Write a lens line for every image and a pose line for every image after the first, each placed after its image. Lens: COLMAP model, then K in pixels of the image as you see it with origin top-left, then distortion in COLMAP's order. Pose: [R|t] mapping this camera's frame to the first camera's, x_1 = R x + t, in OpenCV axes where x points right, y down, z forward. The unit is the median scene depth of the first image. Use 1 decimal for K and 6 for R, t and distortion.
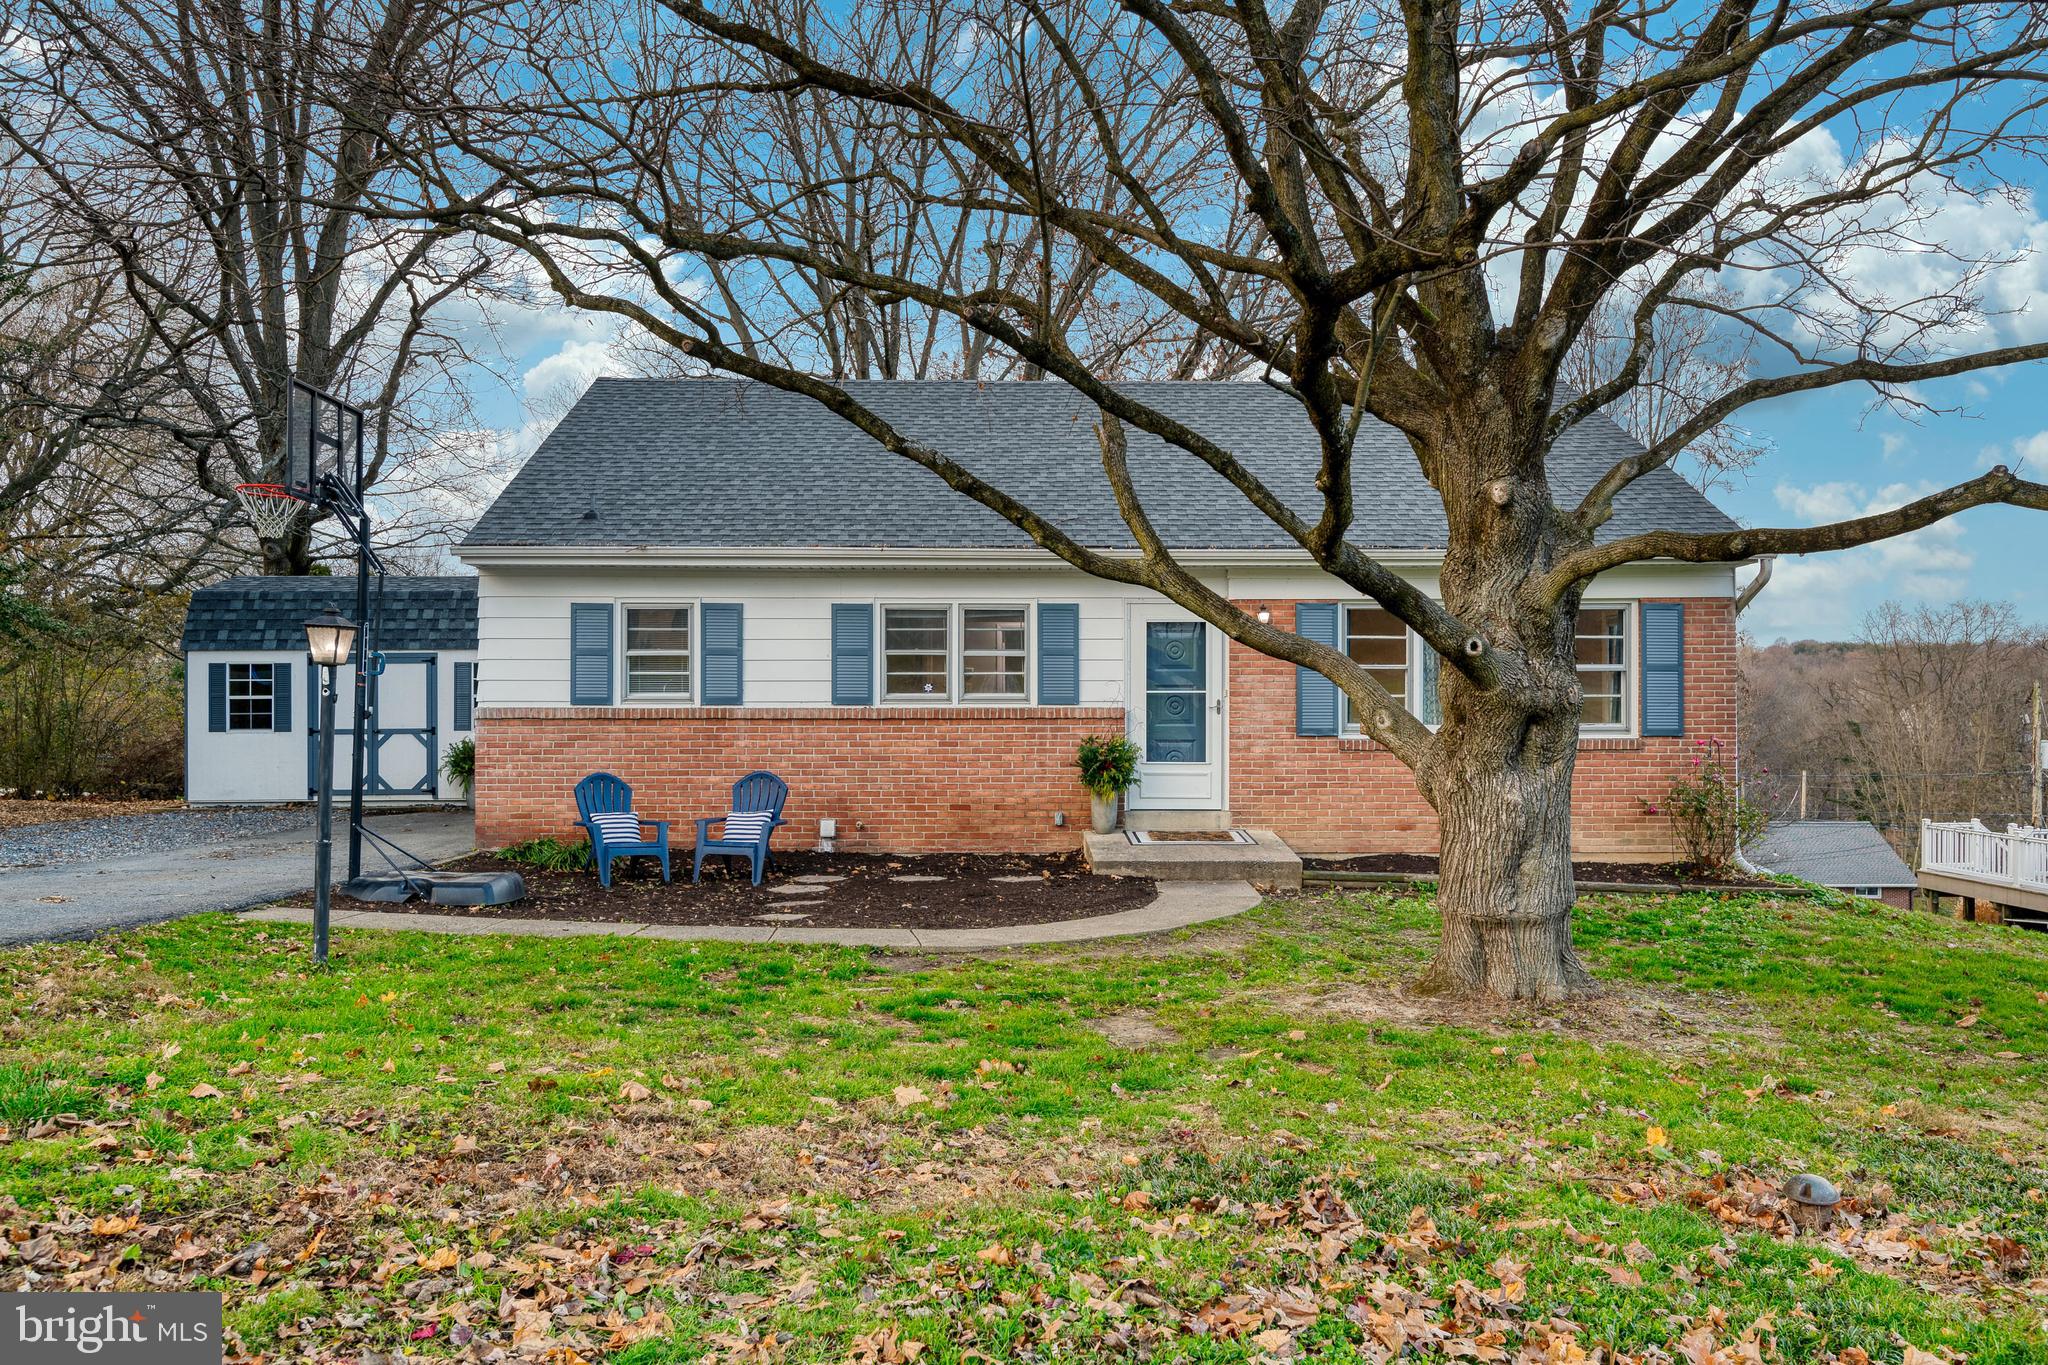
lens RADIAL K [[1527.4, 0, 1024.0], [0, 1527.4, 682.5], [0, 0, 1]] dist [0.024298, 0.000198]
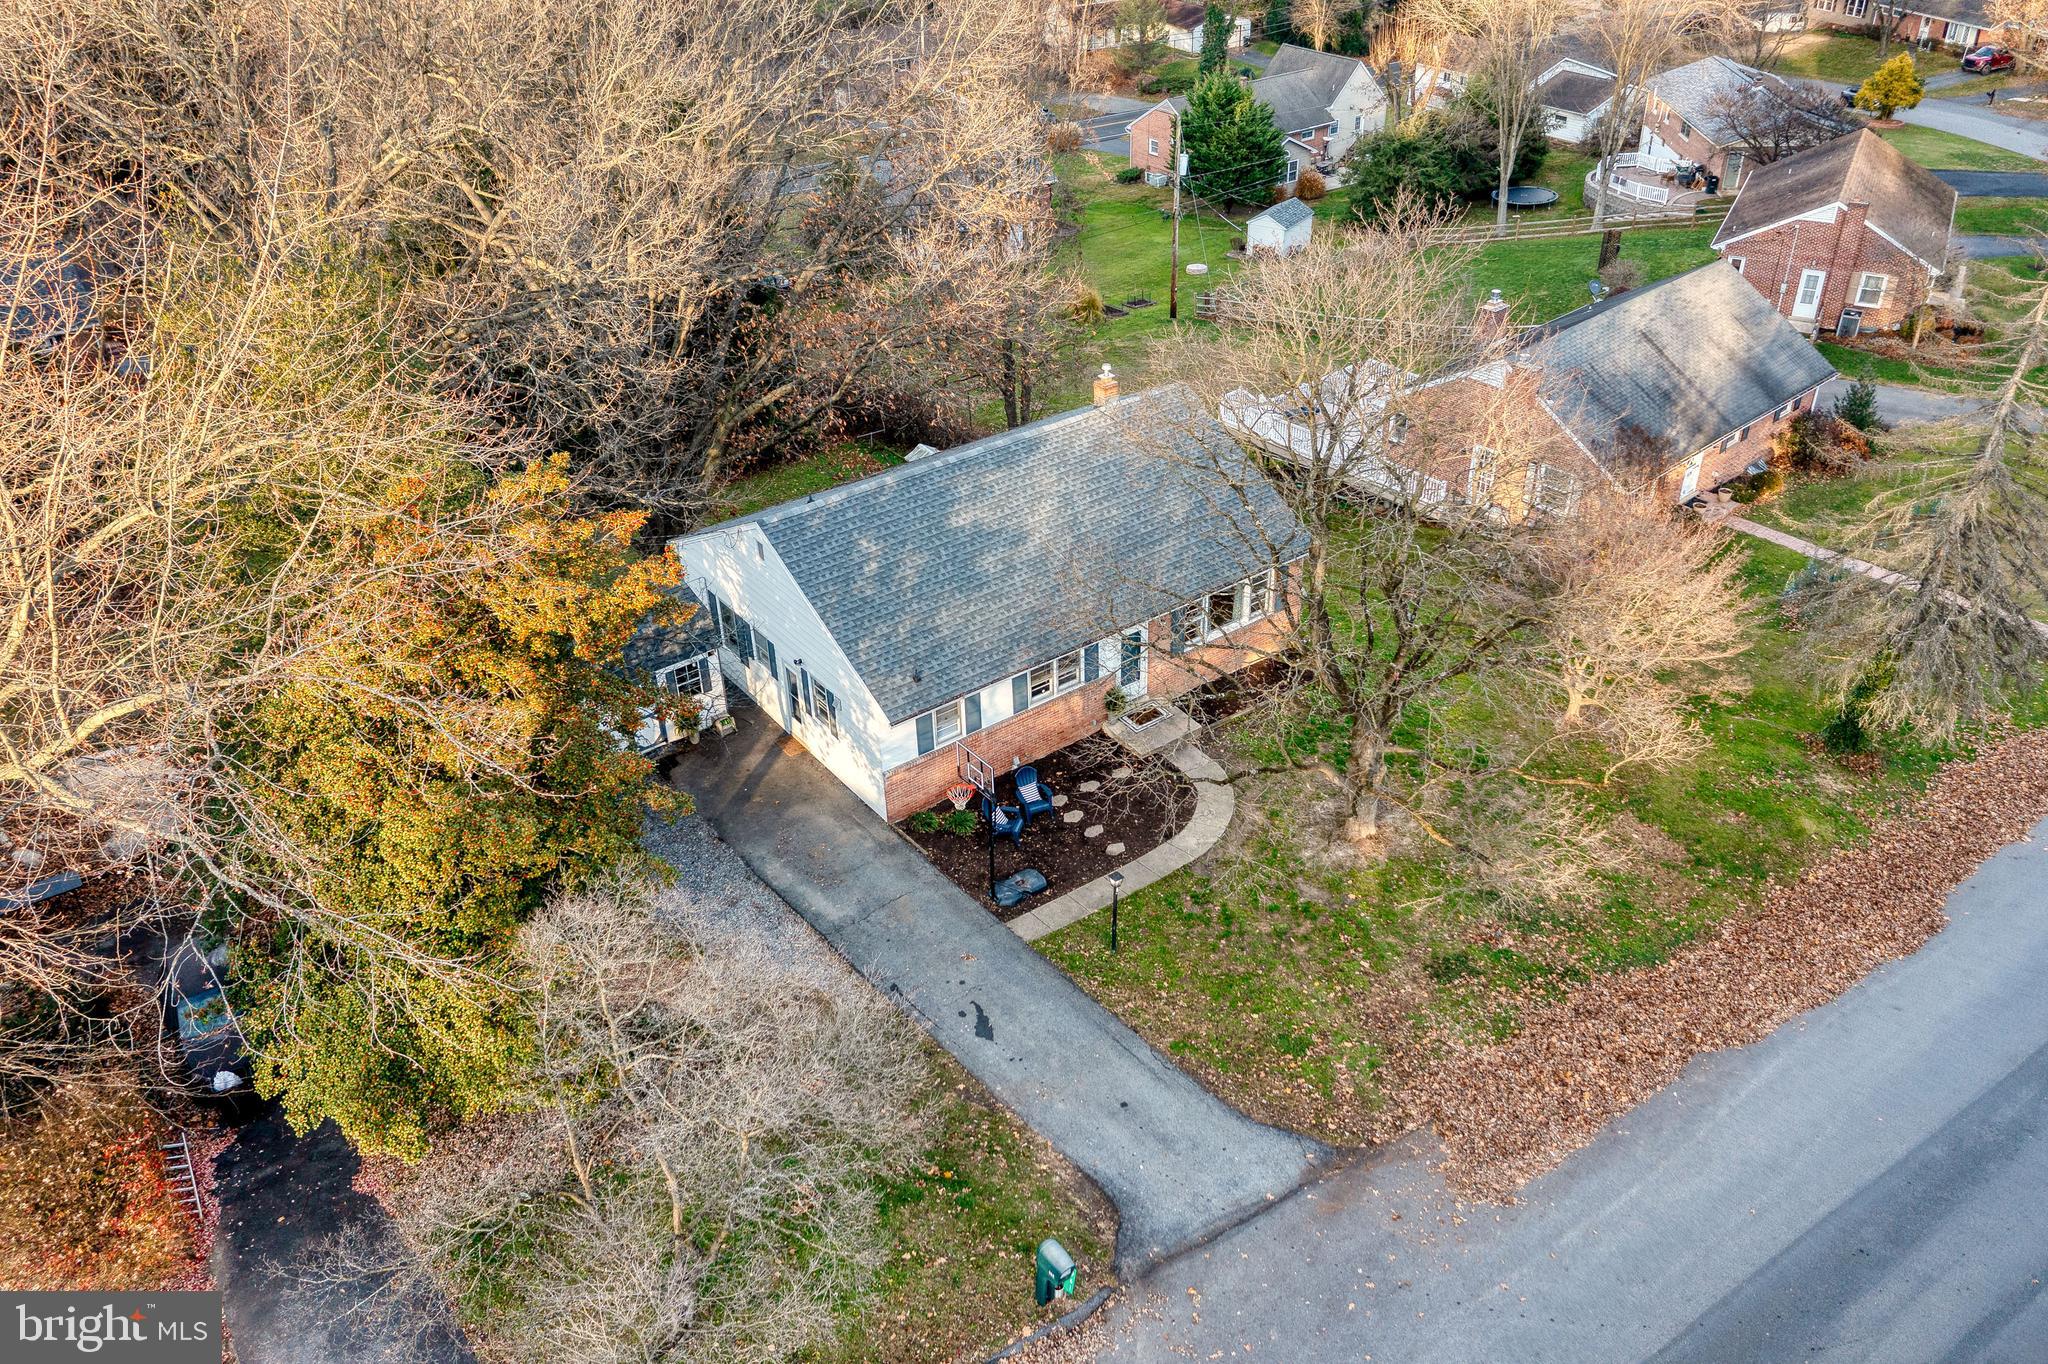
lens RADIAL K [[1619.7, 0, 1024.0], [0, 1619.7, 682.0], [0, 0, 1]] dist [-0.032579, 0.046226]
pose [[0.813026, -0.333346, 0.477357, -1.244569], [0.022487, 0.837247, 0.546362, -1.339192], [-0.581793, -0.433472, 0.688199, -0.646717]]
